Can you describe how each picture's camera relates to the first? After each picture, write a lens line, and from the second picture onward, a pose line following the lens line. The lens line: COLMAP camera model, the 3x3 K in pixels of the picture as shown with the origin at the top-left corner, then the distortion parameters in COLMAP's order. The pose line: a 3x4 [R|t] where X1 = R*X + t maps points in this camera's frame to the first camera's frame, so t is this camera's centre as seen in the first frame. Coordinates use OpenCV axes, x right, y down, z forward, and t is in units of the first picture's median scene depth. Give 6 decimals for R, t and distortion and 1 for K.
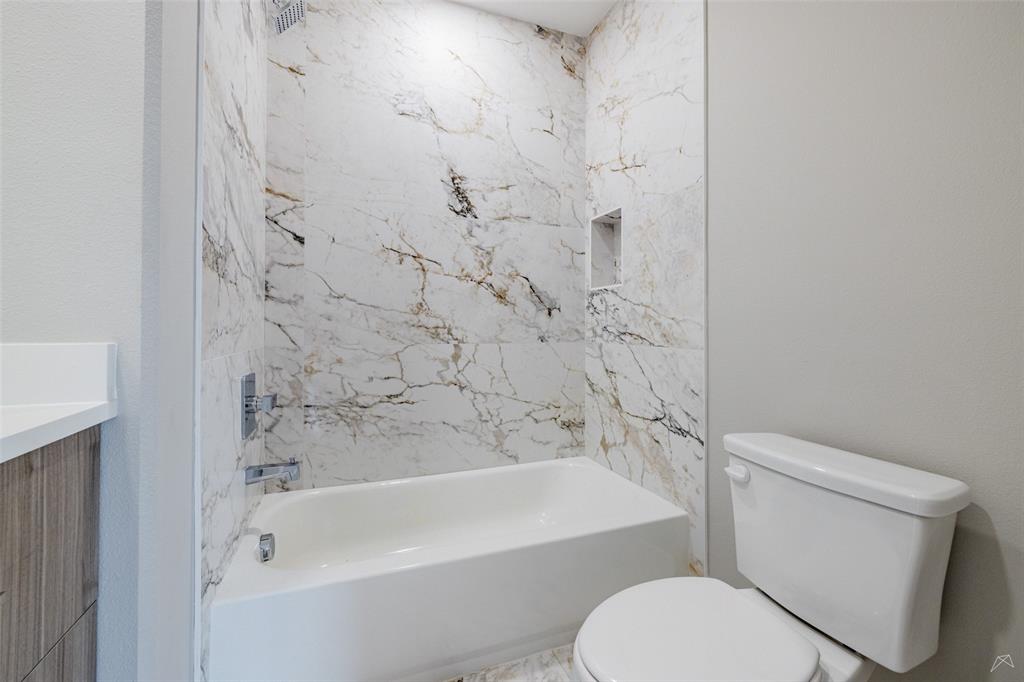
lens RADIAL K [[429.1, 0, 506.0], [0, 429.1, 321.4], [0, 0, 1]] dist [-0.000502, 0.000557]
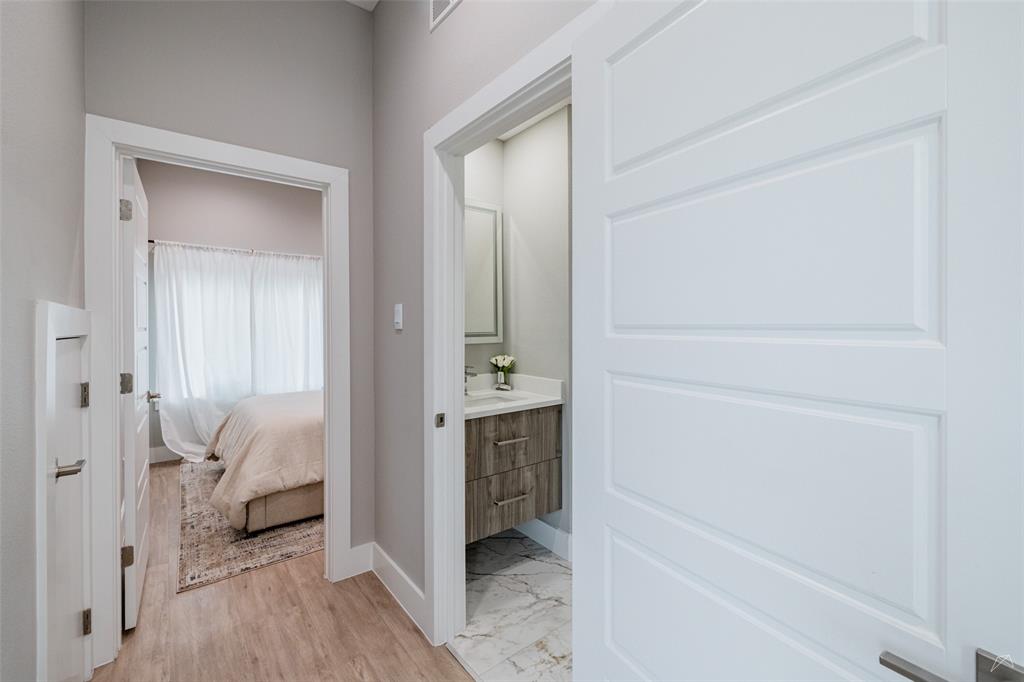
lens RADIAL K [[434.5, 0, 518.4], [0, 434.5, 326.9], [0, 0, 1]] dist [0.000163, 0.000531]
pose [[0.319659, -0.001262, -0.947532, 0.819356], [0.011251, 0.999934, 0.002464, -0.144338], [0.947466, -0.011448, 0.319652, -0.149493]]
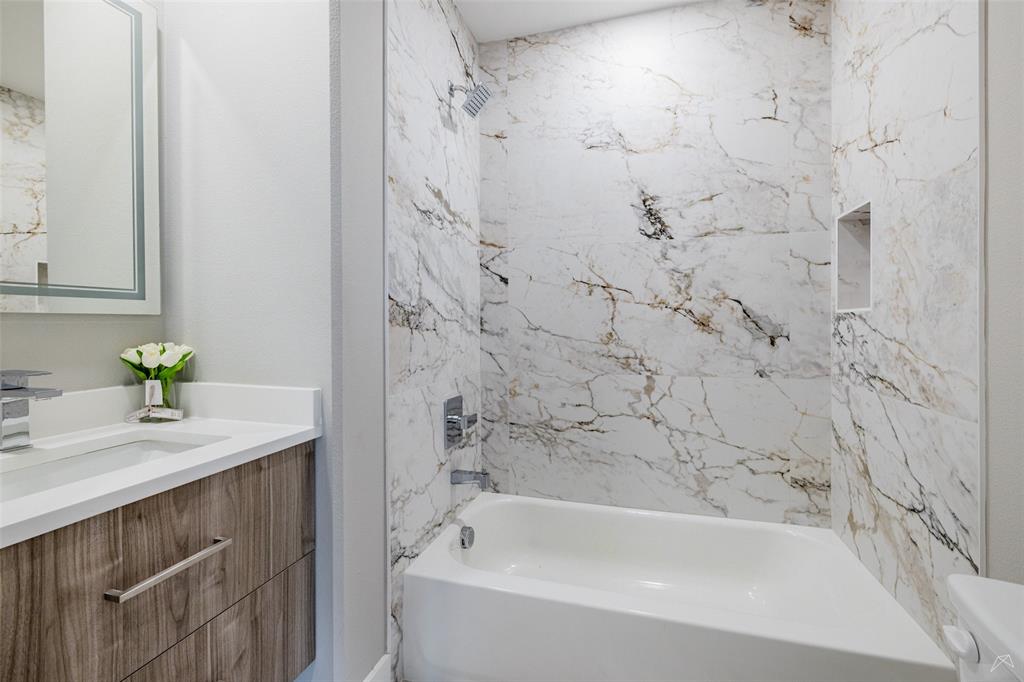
lens RADIAL K [[434.5, 0, 518.4], [0, 434.5, 326.9], [0, 0, 1]] dist [0.000163, 0.000531]
pose [[0.804632, -0.001580, -0.593772, 0.231945], [0.009943, 0.999892, 0.010813, -0.070942], [0.593691, -0.014604, 0.804561, 0.063331]]
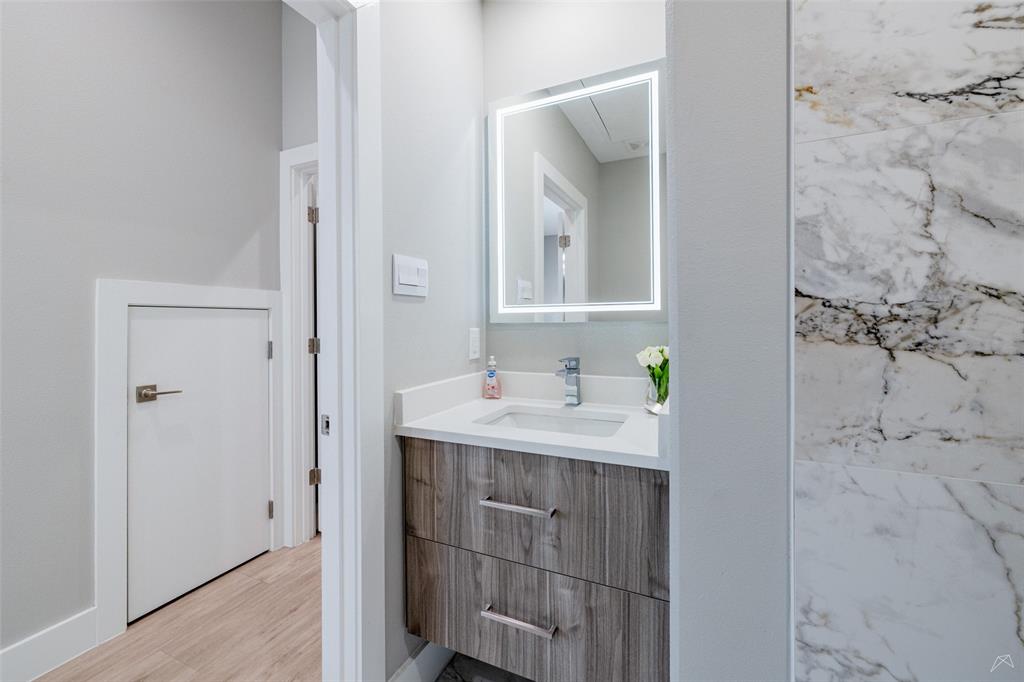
lens RADIAL K [[429.1, 0, 506.0], [0, 429.1, 321.4], [0, 0, 1]] dist [-0.000502, 0.000557]
pose [[-0.711683, 0.005034, -0.702482, 0.133459], [0.010170, 0.999943, -0.003139, -0.088743], [0.702427, -0.009378, -0.711694, 0.609246]]
